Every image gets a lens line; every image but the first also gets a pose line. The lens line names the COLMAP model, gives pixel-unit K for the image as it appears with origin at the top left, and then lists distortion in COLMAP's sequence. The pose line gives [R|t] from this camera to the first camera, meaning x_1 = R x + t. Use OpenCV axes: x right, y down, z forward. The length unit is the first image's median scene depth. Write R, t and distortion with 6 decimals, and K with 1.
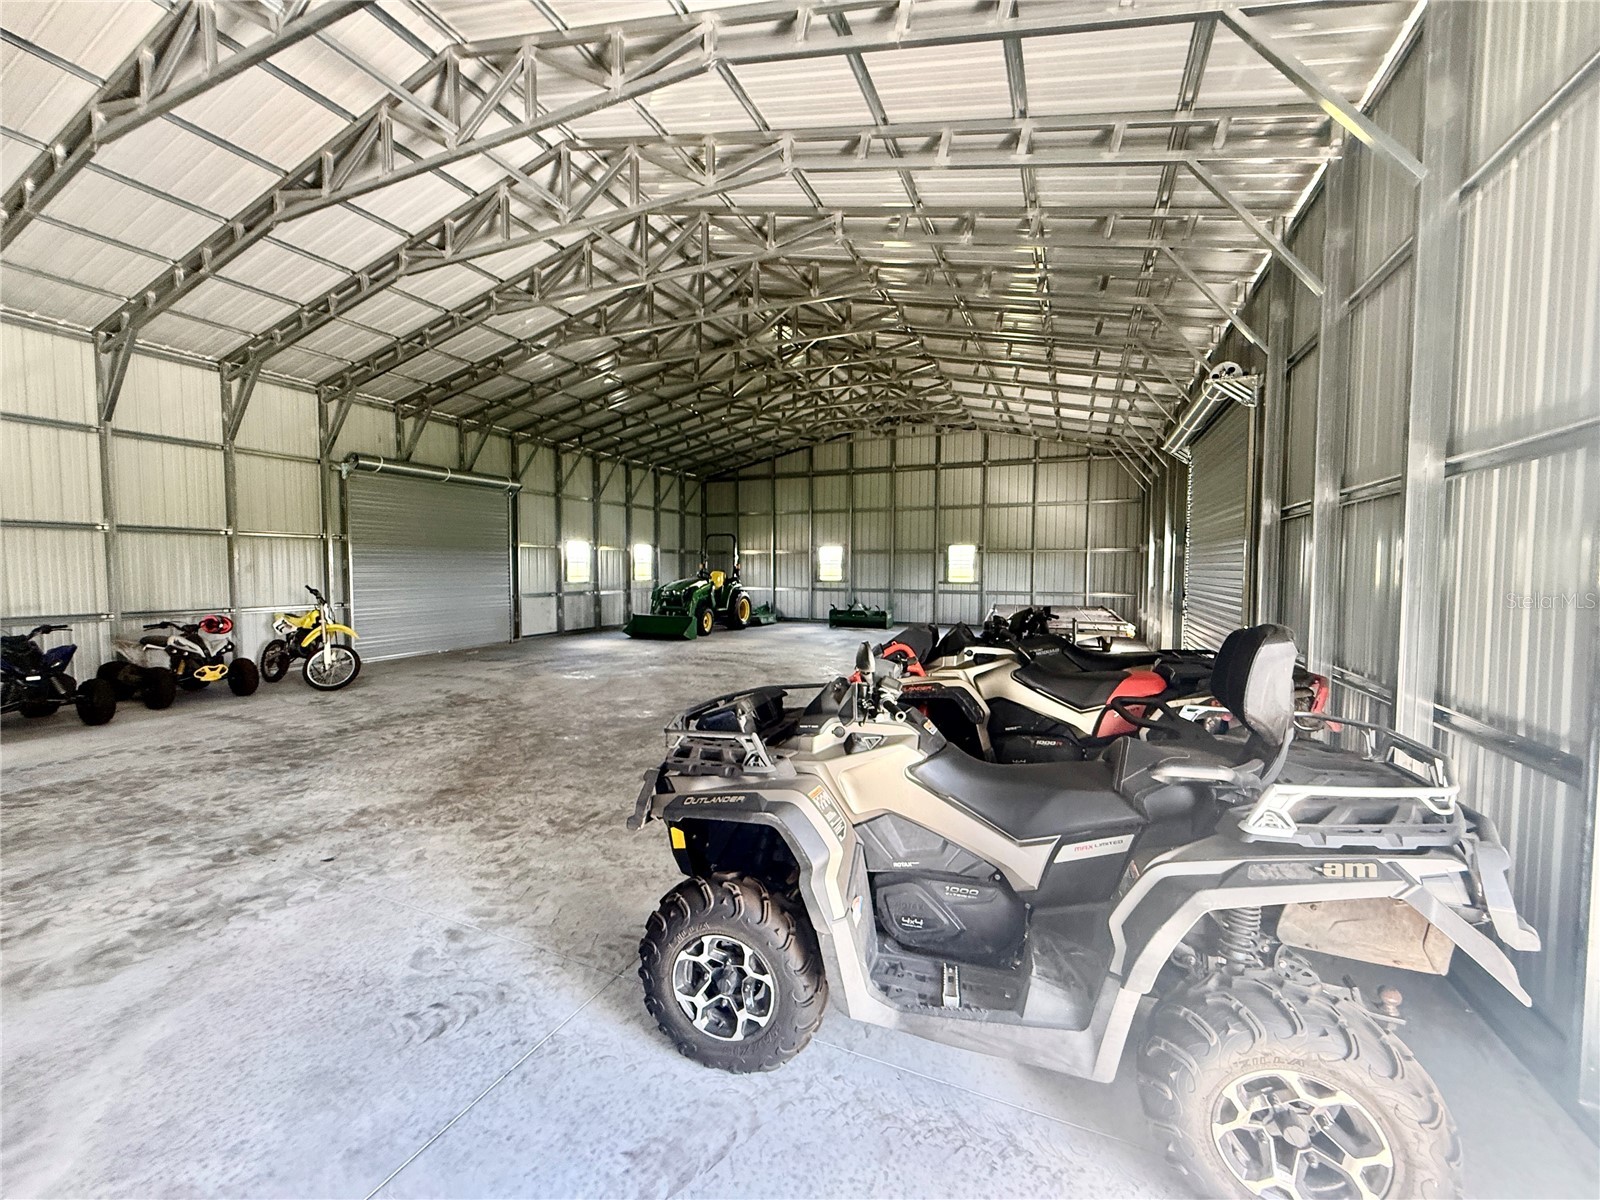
lens RADIAL K [[636.6, 0, 795.4], [0, 636.6, 597.8], [0, 0, 1]] dist [-0.002436, 0.000286]
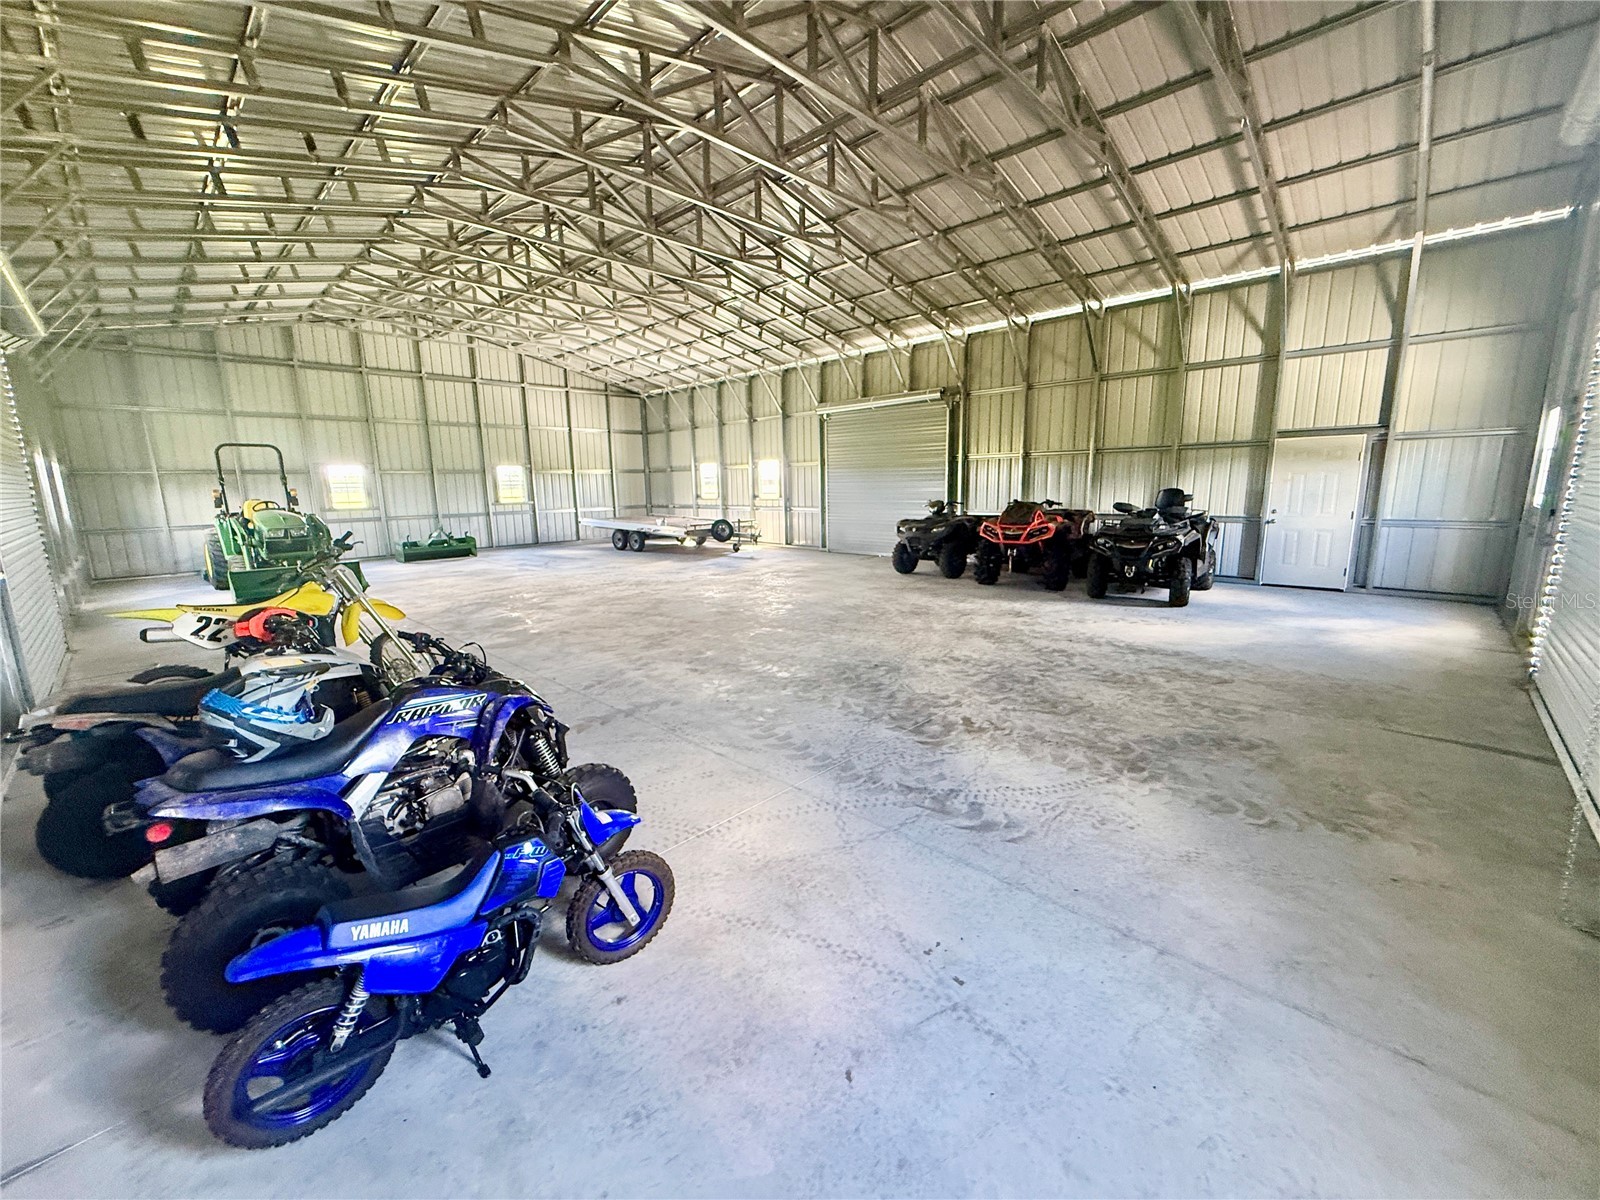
lens RADIAL K [[636.6, 0, 796.5], [0, 636.6, 600.4], [0, 0, 1]] dist [-0.002436, 0.000286]
pose [[0.349495, -0.179866, 0.919512, -0.564432], [0.064094, 0.983691, 0.168059, -0.013688], [-0.934743, 0.000199, 0.355323, 0.229670]]
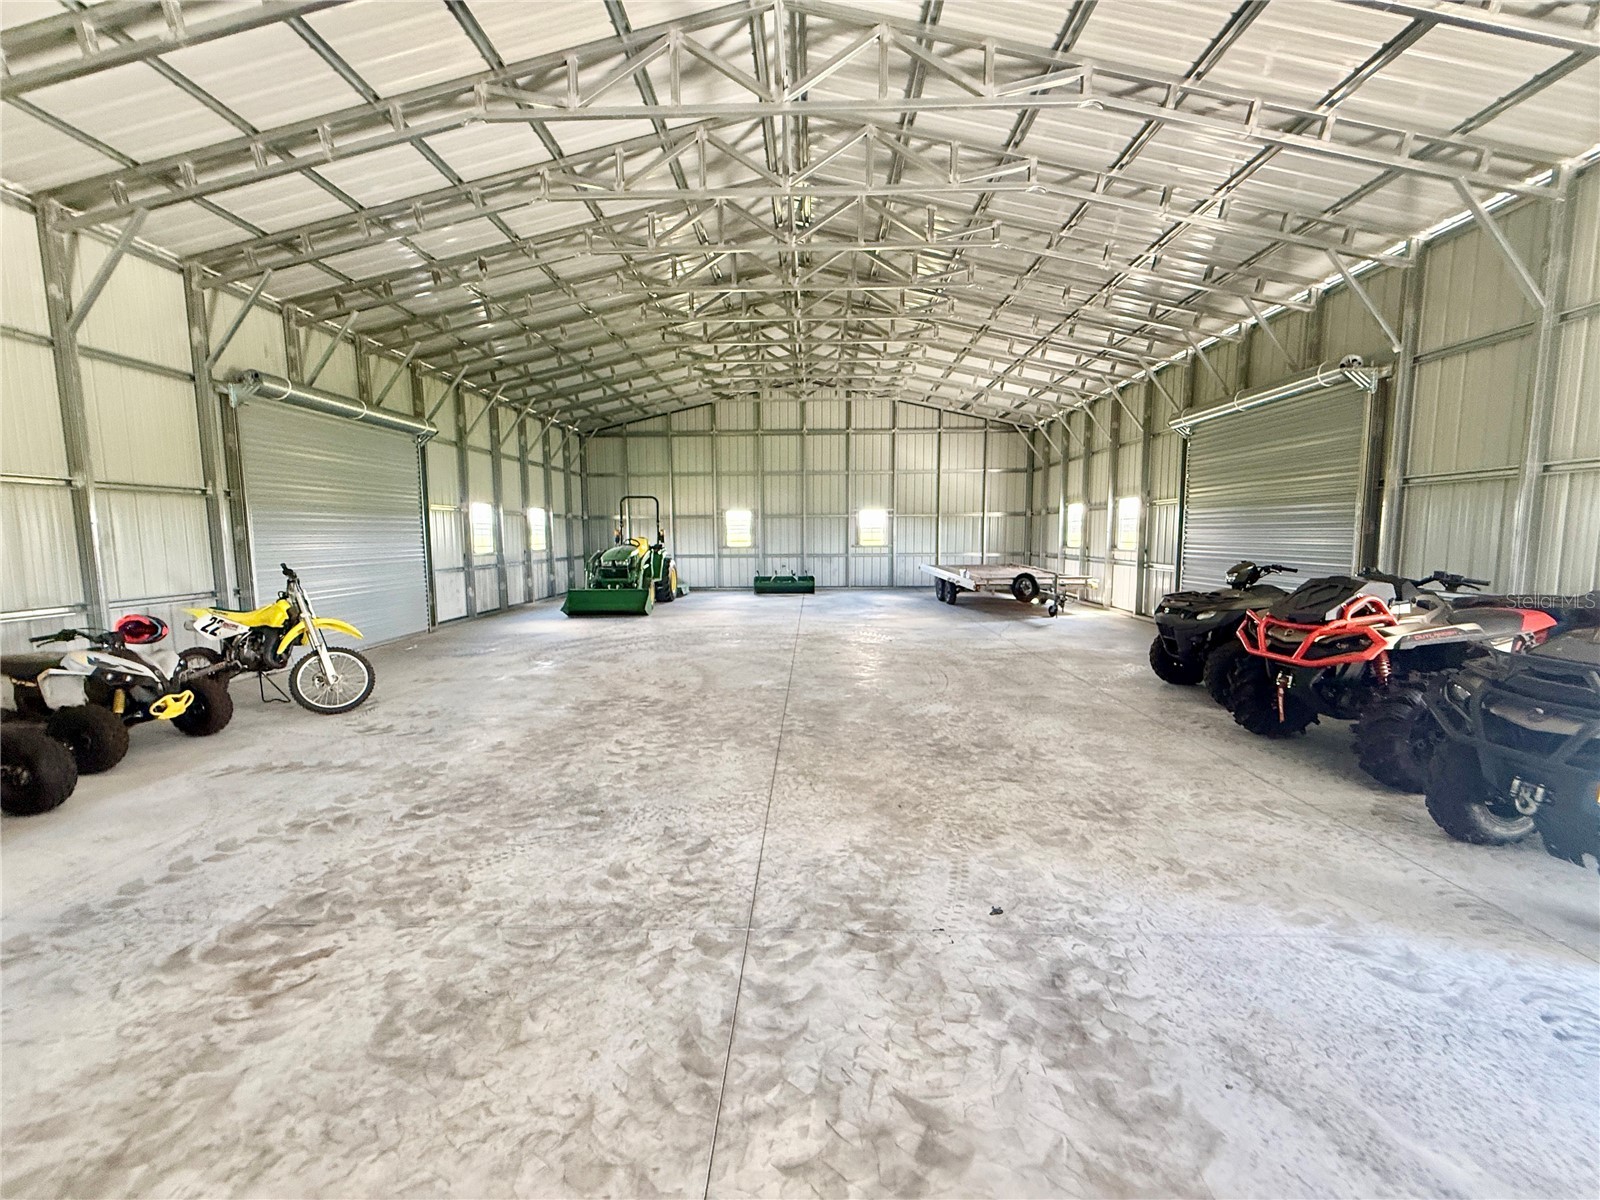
lens RADIAL K [[636.6, 0, 799.2], [0, 636.6, 600.0], [0, 0, 1]] dist [-0.002436, 0.000286]
pose [[0.928086, -0.049630, 0.369044, -0.248503], [0.028830, 0.997680, 0.061668, -0.003216], [-0.371249, -0.046593, 0.927364, 0.080814]]
